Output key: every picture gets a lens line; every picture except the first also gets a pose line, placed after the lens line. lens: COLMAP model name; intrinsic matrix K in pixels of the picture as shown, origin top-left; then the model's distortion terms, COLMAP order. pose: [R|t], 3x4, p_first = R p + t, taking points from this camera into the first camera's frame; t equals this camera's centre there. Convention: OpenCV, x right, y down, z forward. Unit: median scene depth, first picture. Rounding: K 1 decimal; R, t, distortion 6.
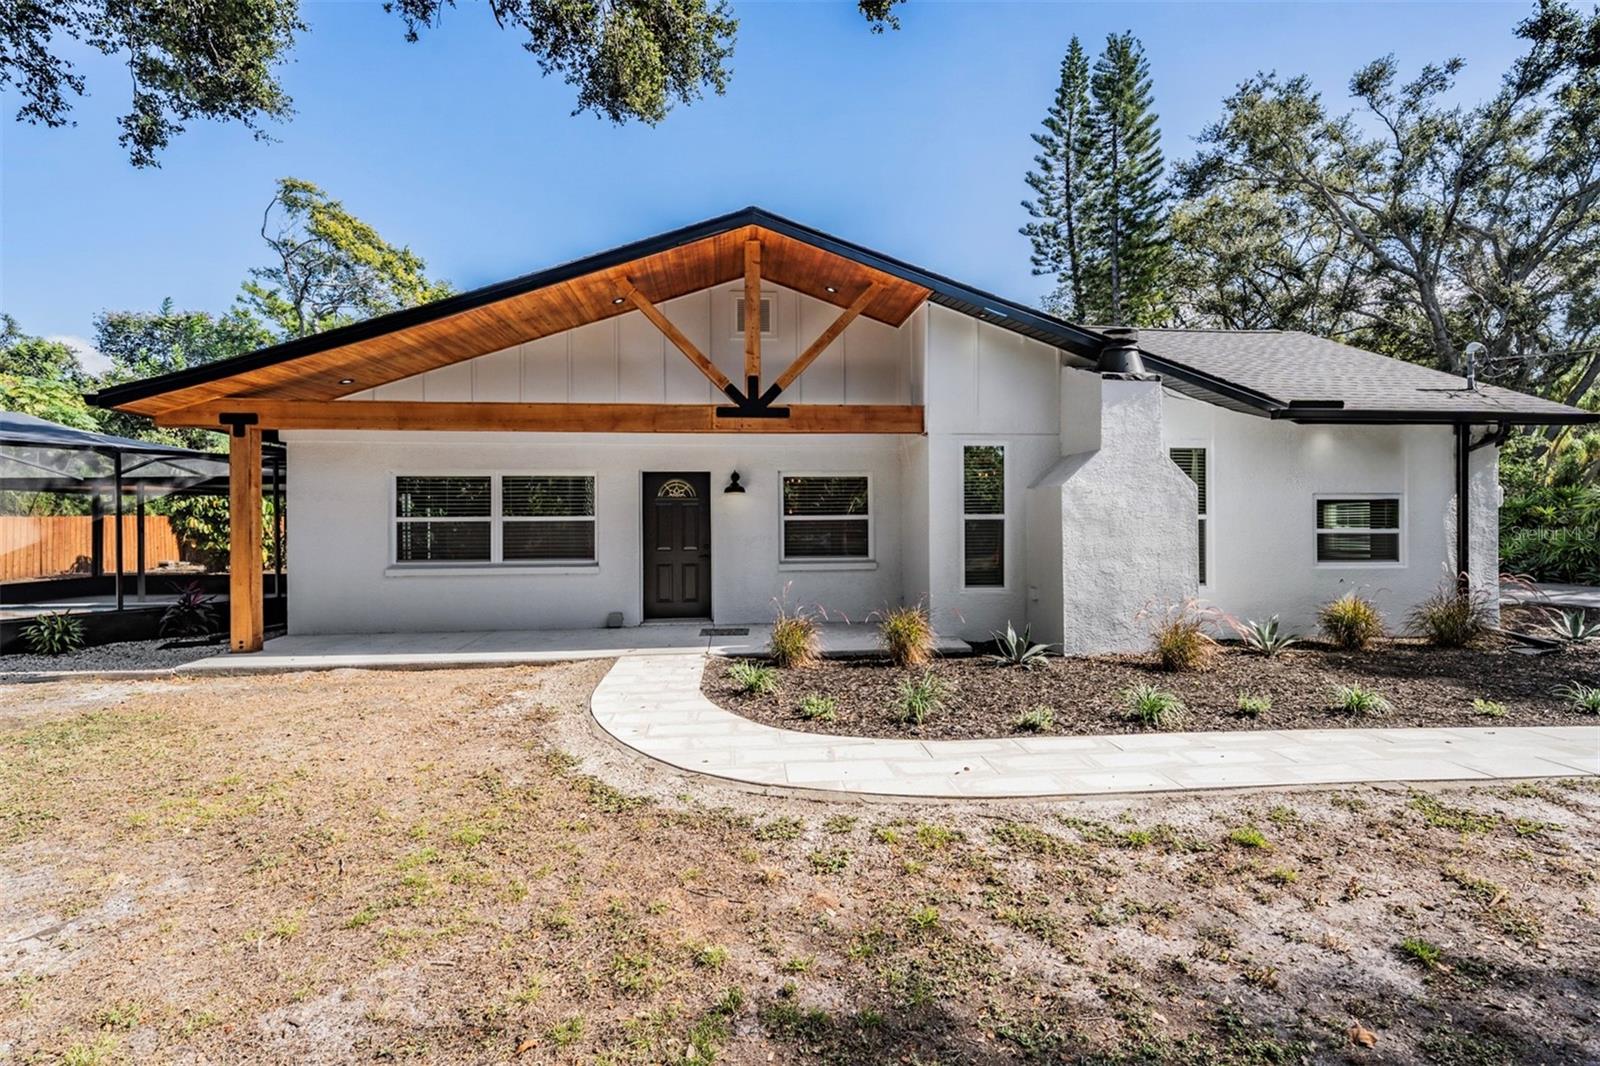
lens RADIAL K [[694.2, 0, 800.3], [0, 694.2, 529.6], [0, 0, 1]] dist [0.009189, 0.000177]
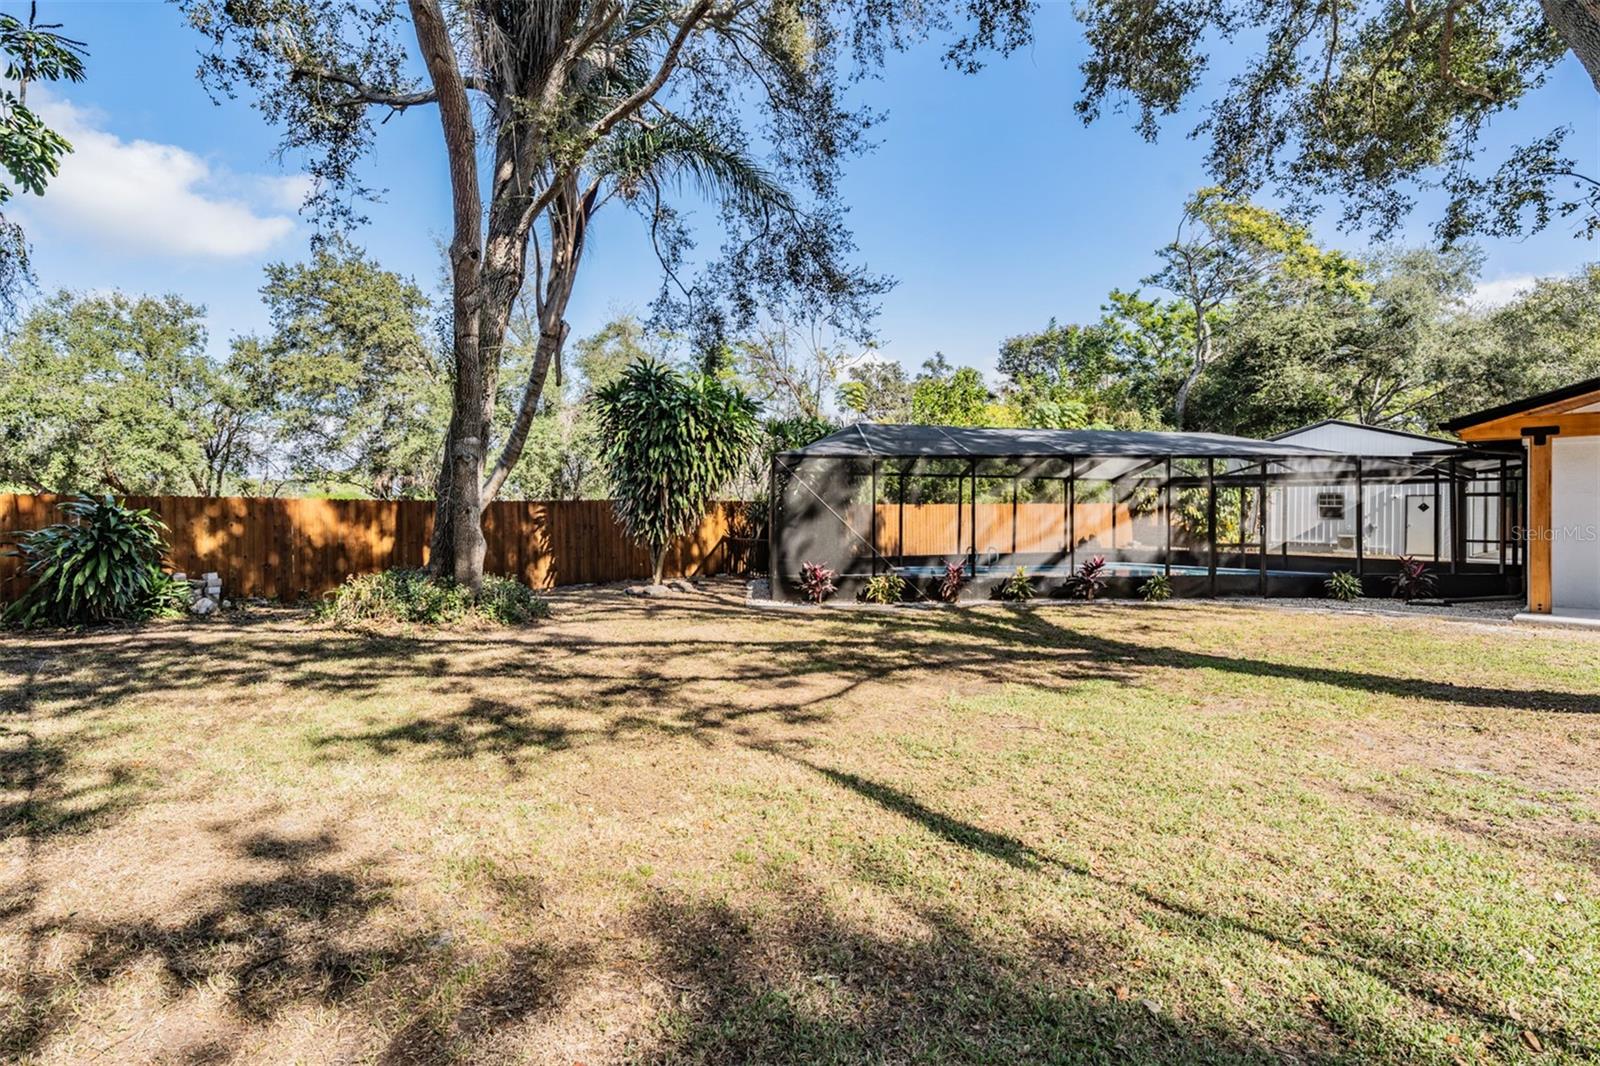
lens RADIAL K [[808.2, 0, 802.4], [0, 808.2, 528.5], [0, 0, 1]] dist [0.004548, 0.000390]
pose [[0.617163, 0.027779, -0.786344, -0.371255], [-0.017317, 0.999614, 0.021721, 0.009639], [0.786644, 0.000211, 0.617406, -0.828246]]
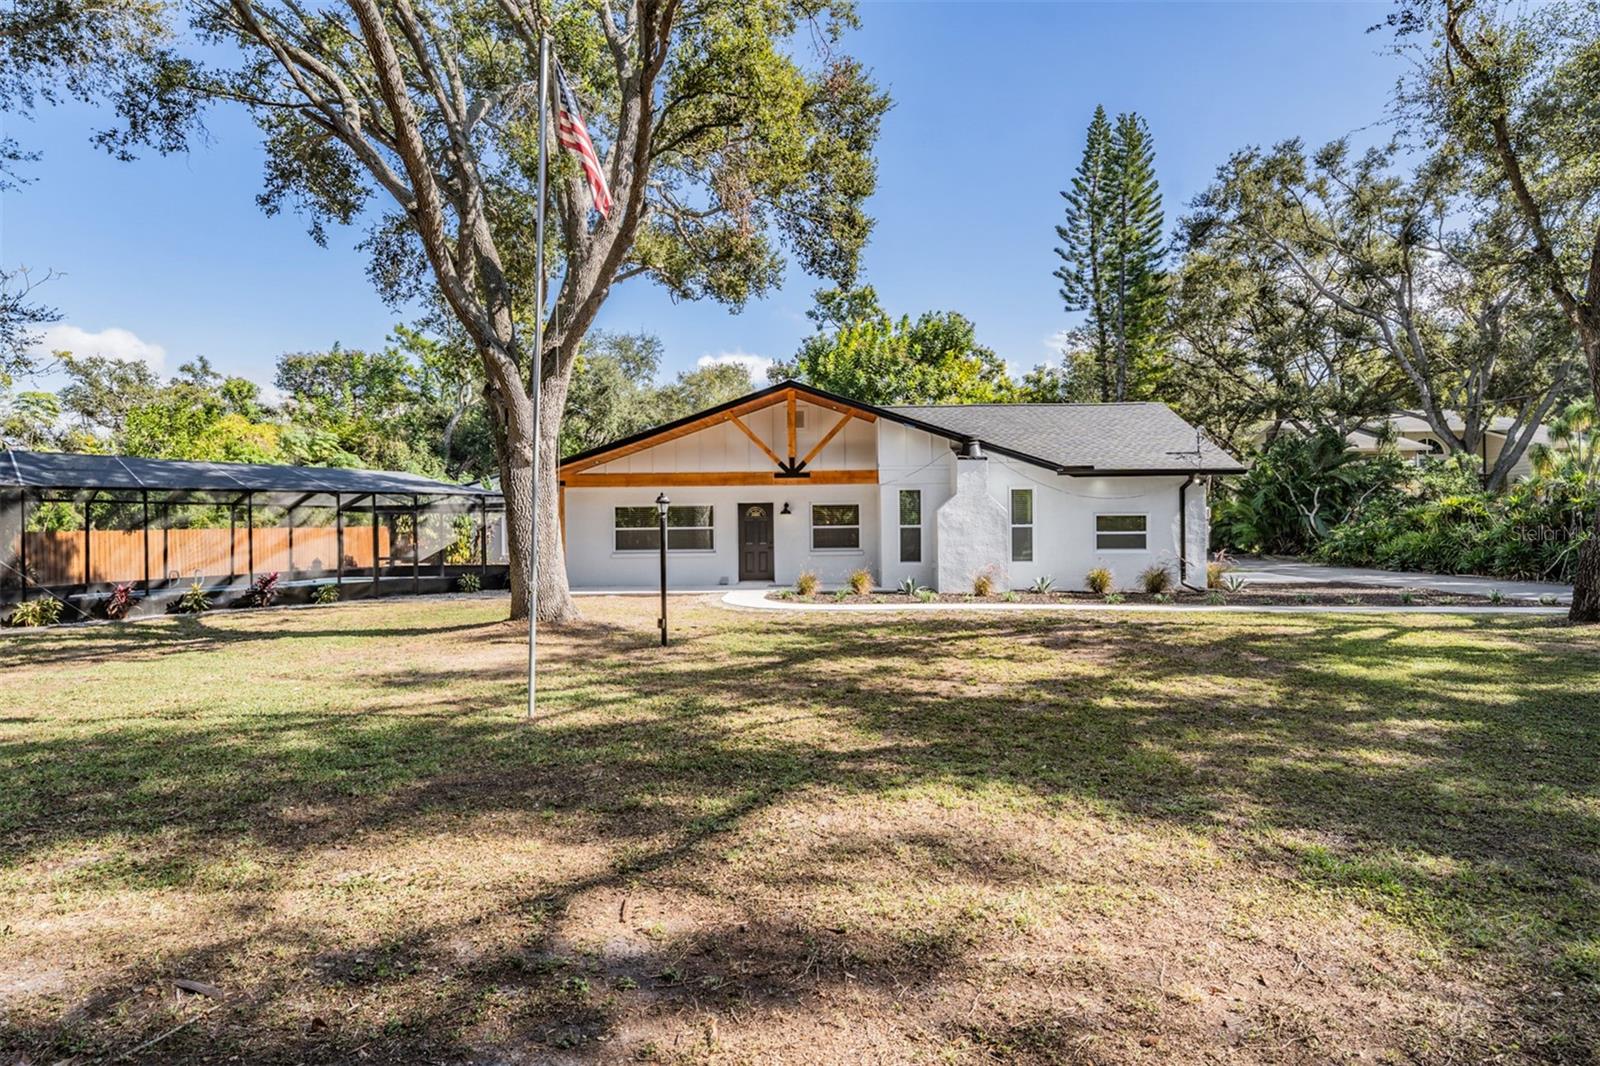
lens RADIAL K [[808.2, 0, 802.2], [0, 808.2, 529.5], [0, 0, 1]] dist [0.004548, 0.000390]
pose [[0.991795, -0.005114, -0.127738, 0.228021], [0.003962, 0.999949, -0.009267, 0.009626], [0.127778, 0.008685, 0.991765, -1.163401]]
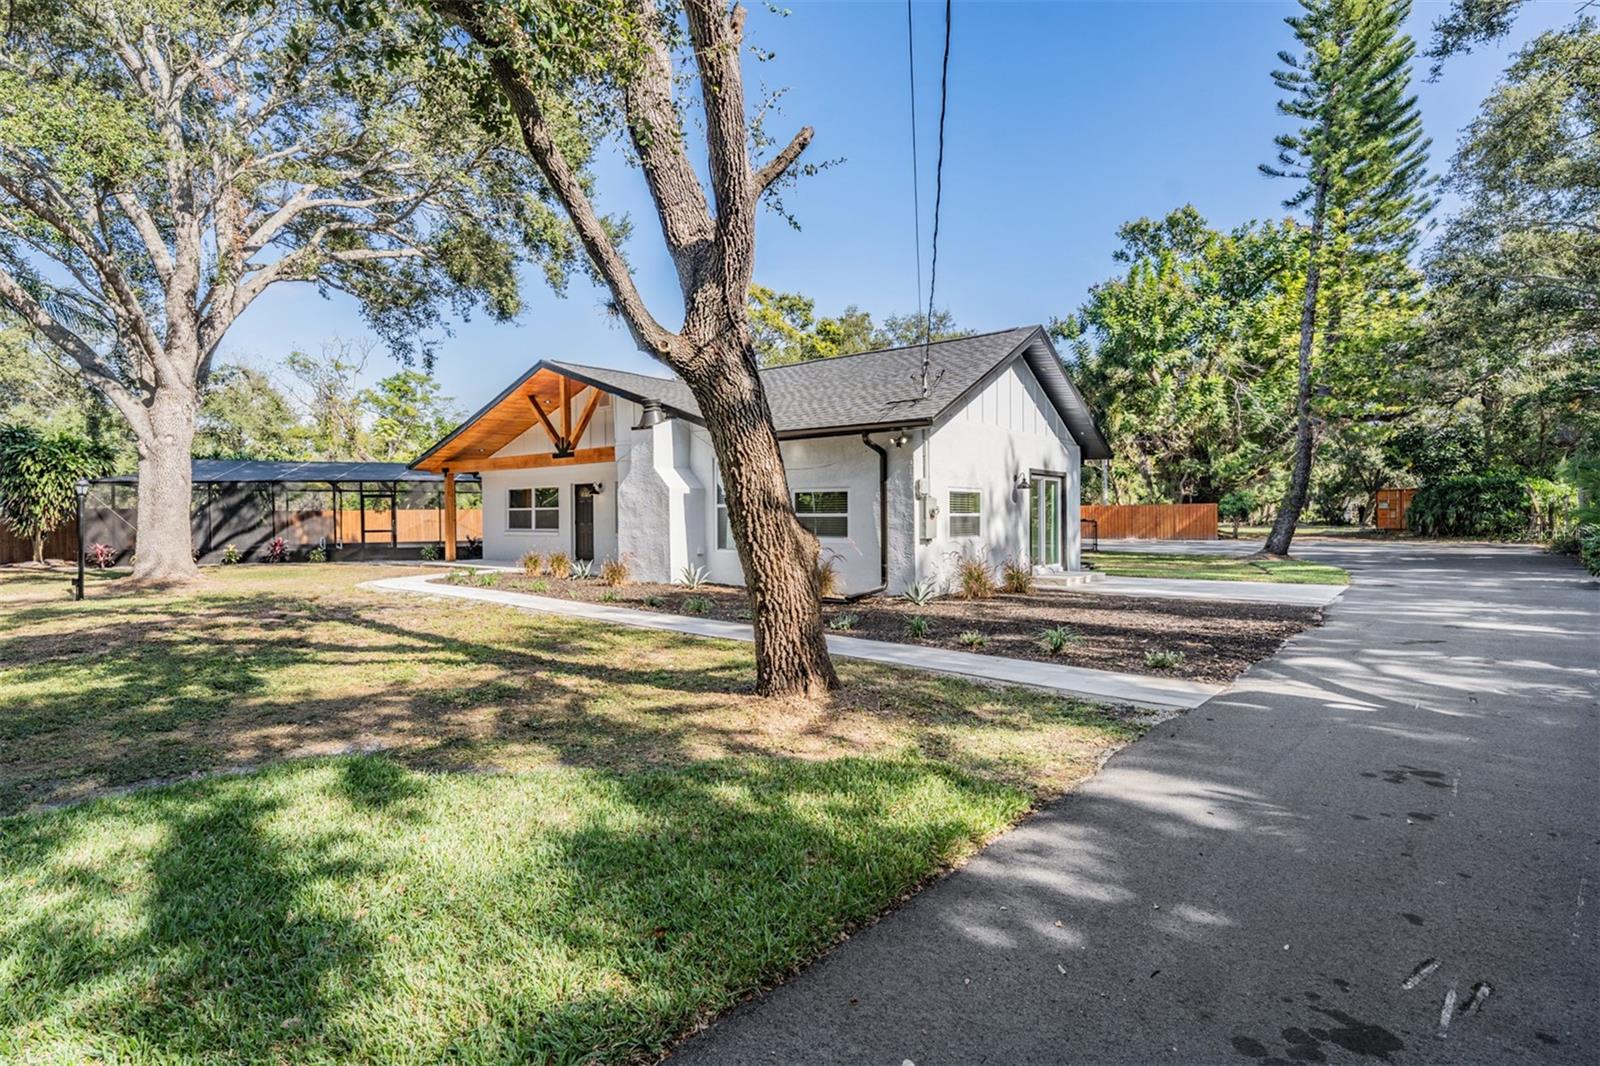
lens RADIAL K [[808.2, 0, 801.1], [0, 808.2, 533.0], [0, 0, 1]] dist [0.004548, 0.000390]
pose [[0.703413, 0.016441, -0.710591, 1.821520], [-0.006475, 0.999839, 0.016724, 0.011140], [0.710752, -0.007163, 0.703406, -0.136847]]
